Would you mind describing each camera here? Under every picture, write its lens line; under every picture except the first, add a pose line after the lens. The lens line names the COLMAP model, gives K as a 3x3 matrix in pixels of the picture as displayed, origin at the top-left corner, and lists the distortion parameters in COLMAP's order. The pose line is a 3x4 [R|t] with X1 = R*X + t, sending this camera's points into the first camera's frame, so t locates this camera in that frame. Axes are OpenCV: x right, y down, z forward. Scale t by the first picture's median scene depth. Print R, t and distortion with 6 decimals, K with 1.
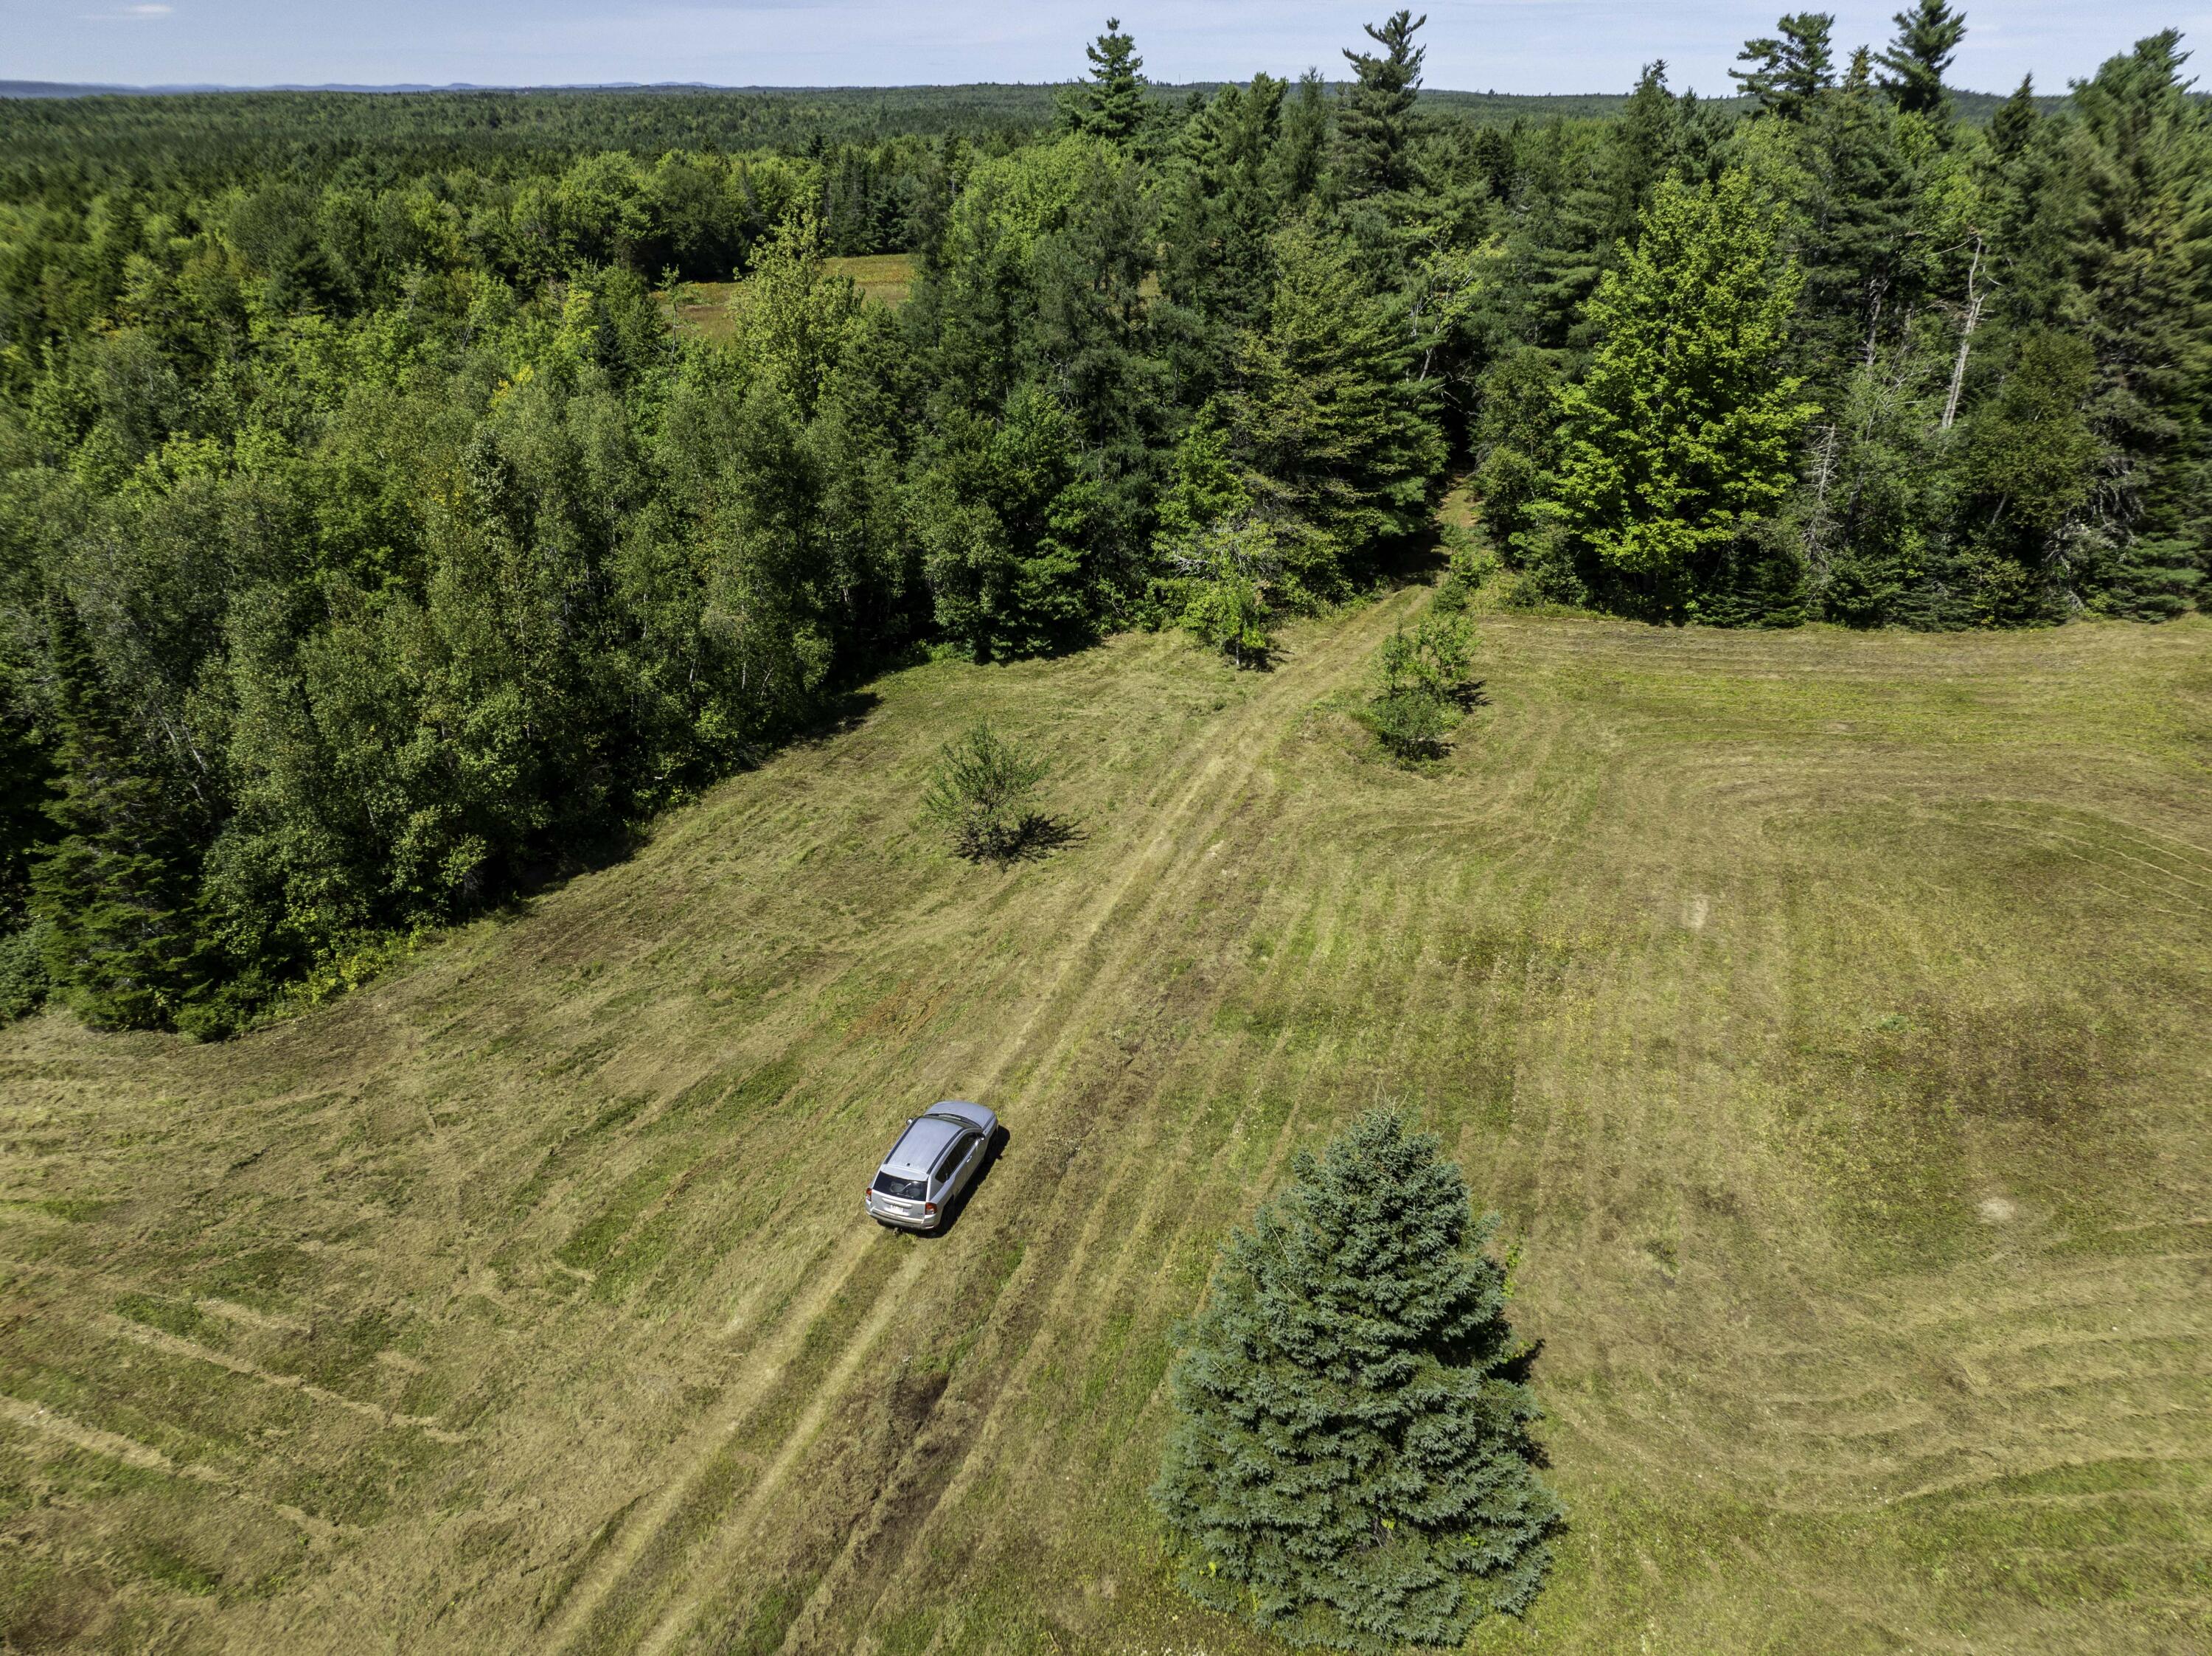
lens RADIAL K [[1573.8, 0, 1106.0], [0, 1573.8, 828.0], [0, 0, 1]] dist [-0.038611, 0.001221]
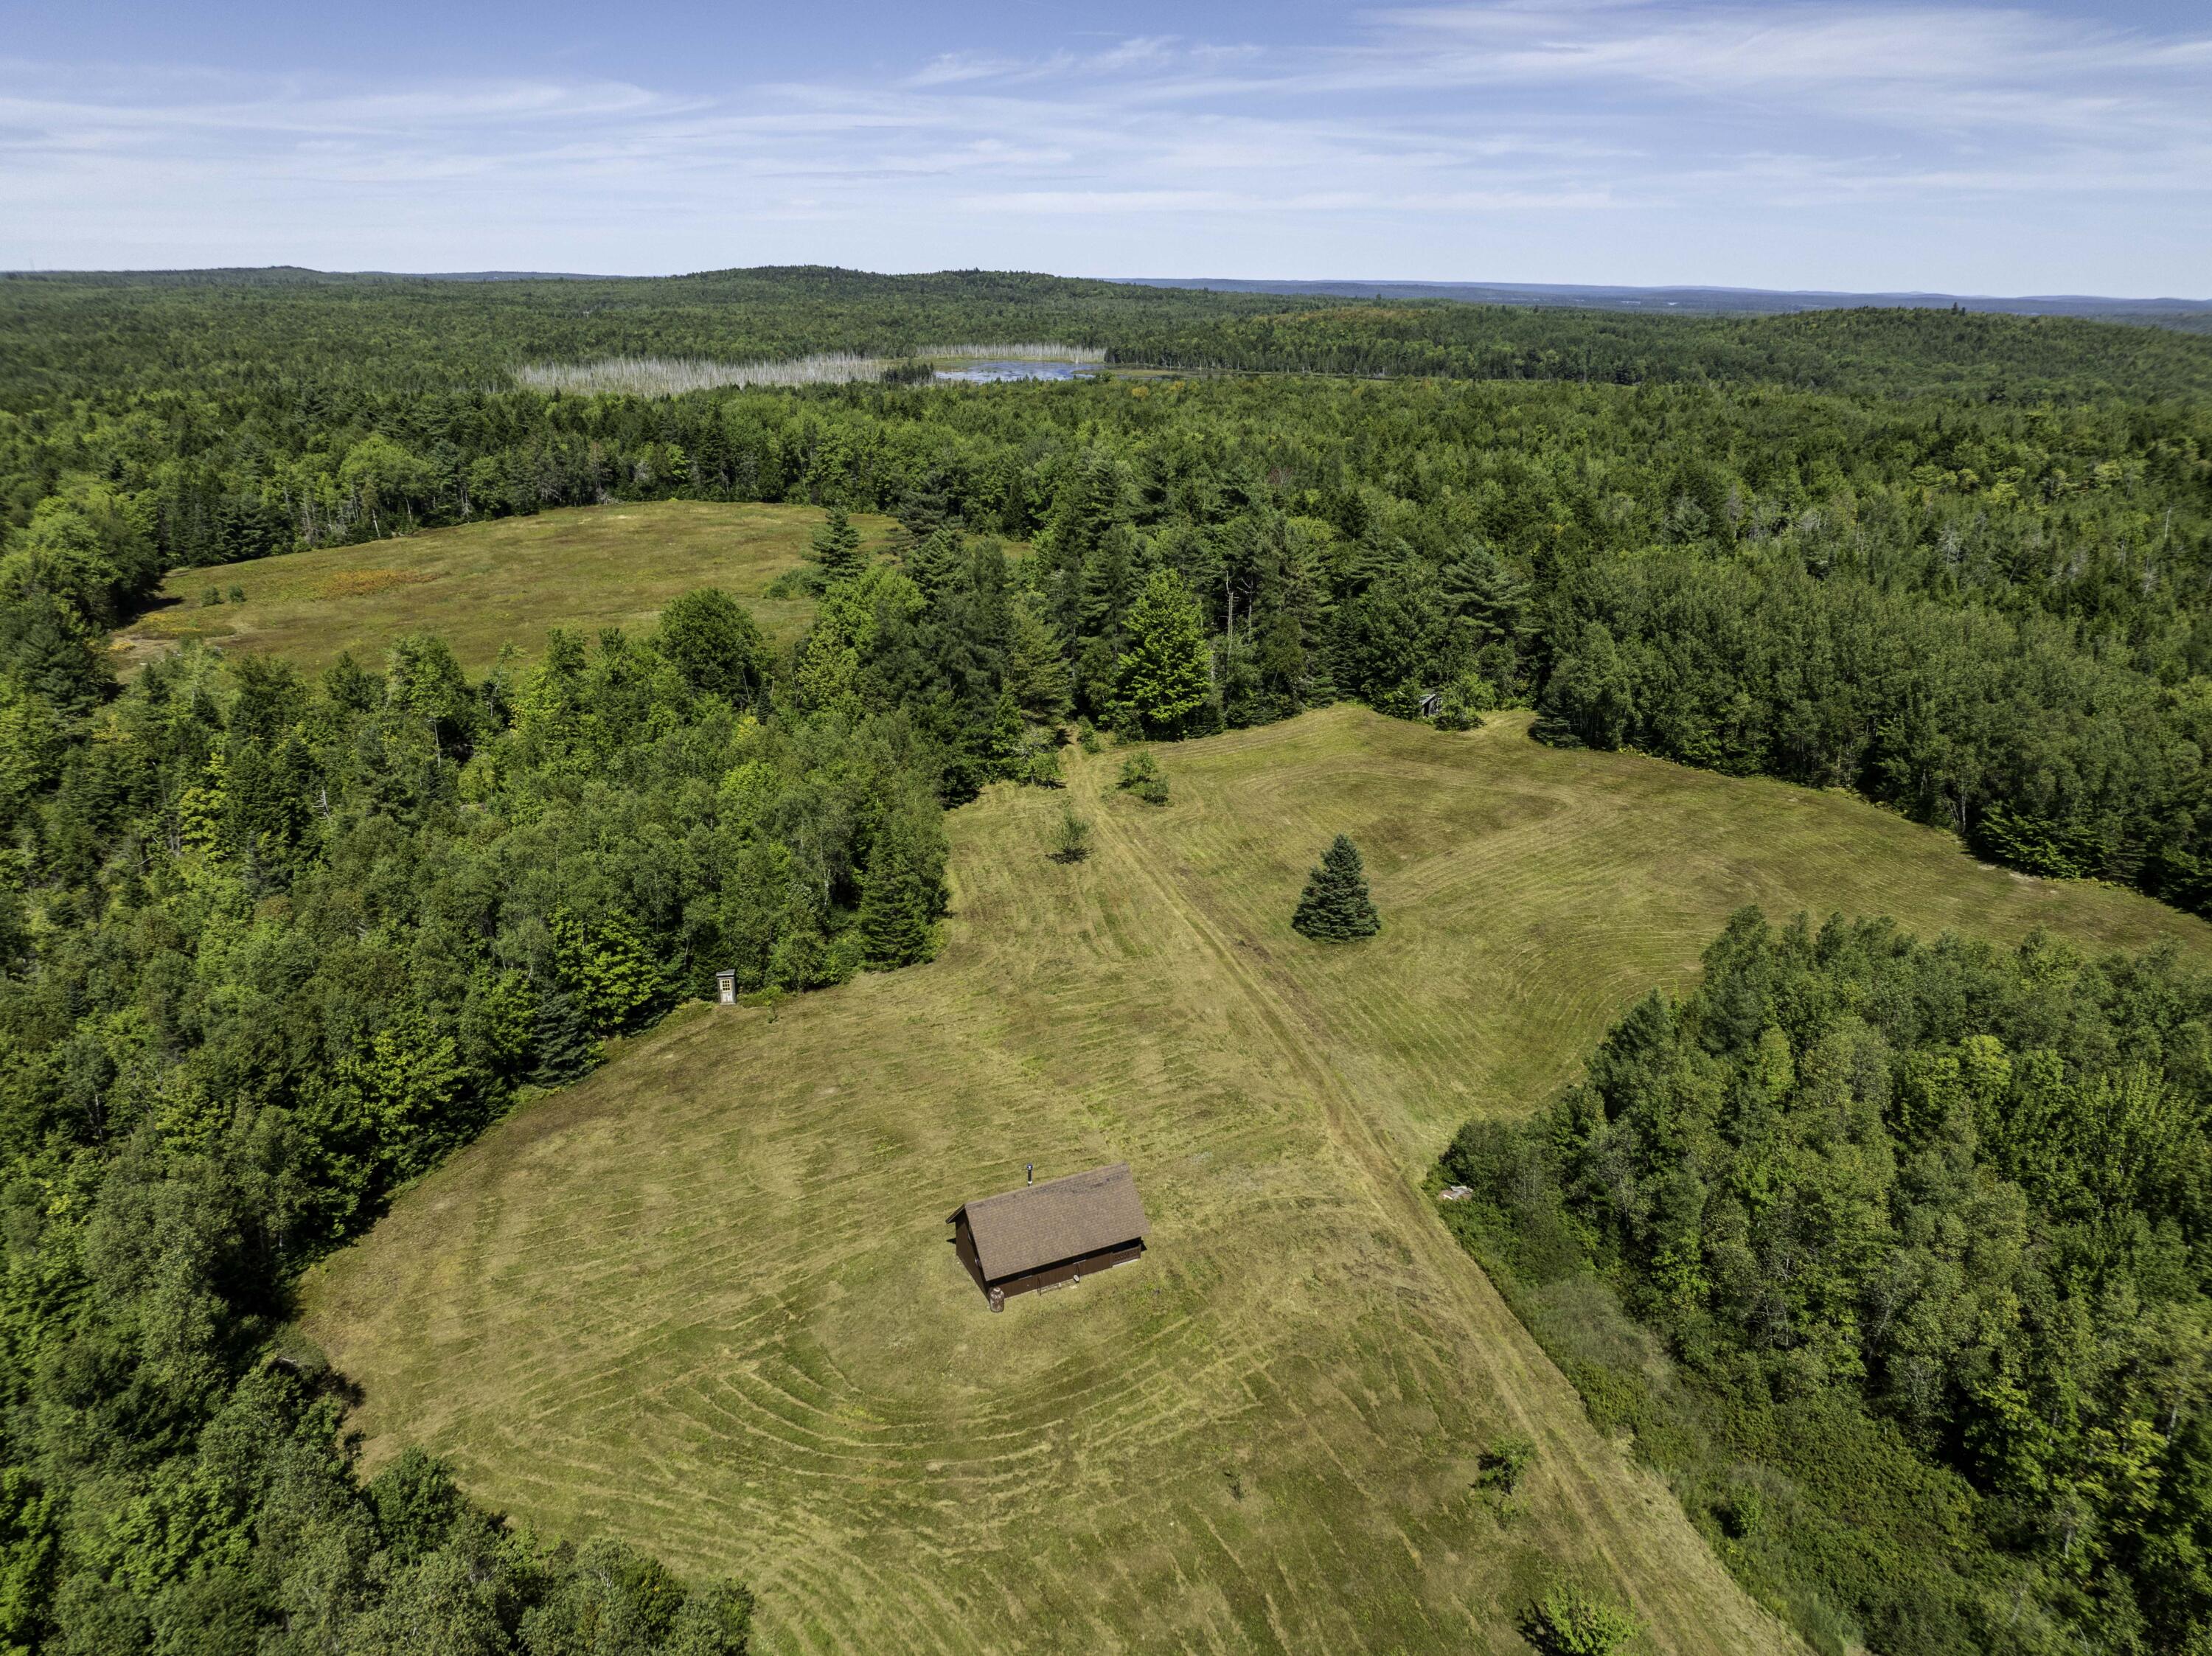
lens RADIAL K [[1566.9, 0, 1106.0], [0, 1566.9, 828.0], [0, 0, 1]] dist [-0.004139, 0.001018]
pose [[0.809348, -0.203790, 0.550841, -1.174674], [0.255390, 0.966678, -0.017609, 0.020357], [-0.528897, 0.154931, 0.834424, -1.040213]]
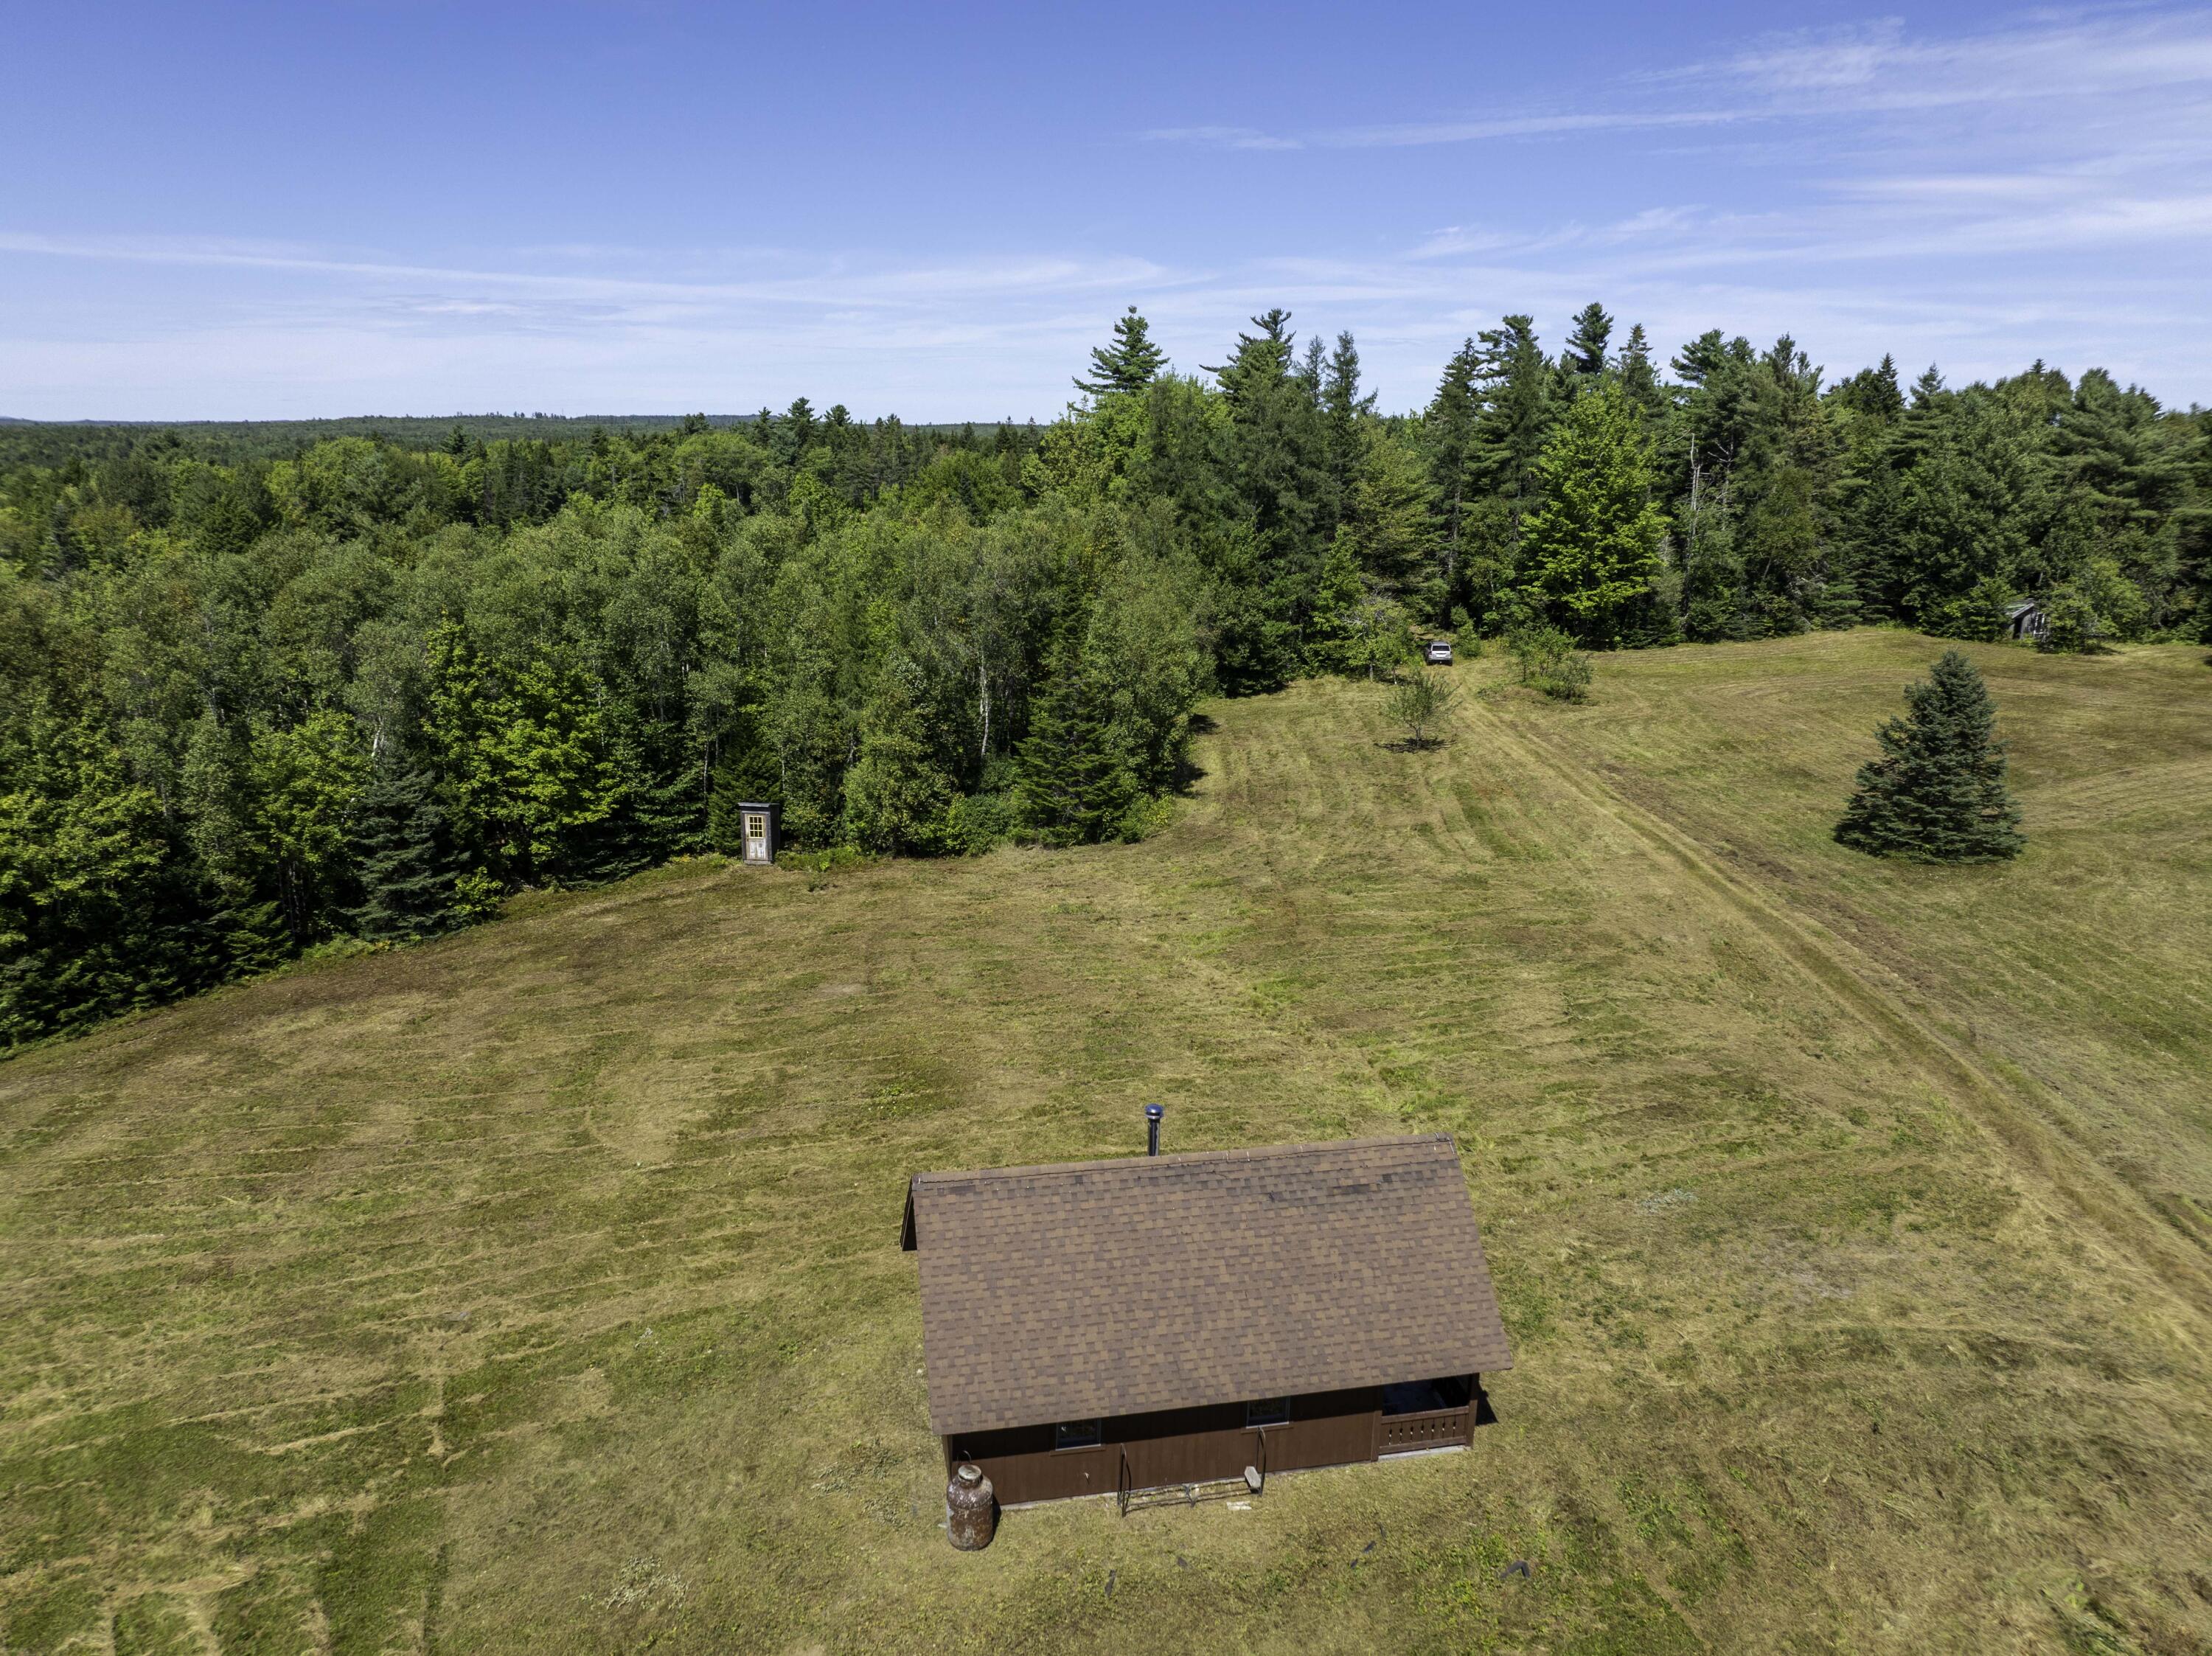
lens RADIAL K [[1573.8, 0, 1106.0], [0, 1573.8, 828.0], [0, 0, 1]] dist [-0.038611, 0.001221]
pose [[0.931773, -0.087414, 0.352360, -0.736333], [0.152280, 0.975175, -0.160764, 0.238889], [-0.329560, 0.203453, 0.921953, -0.308179]]
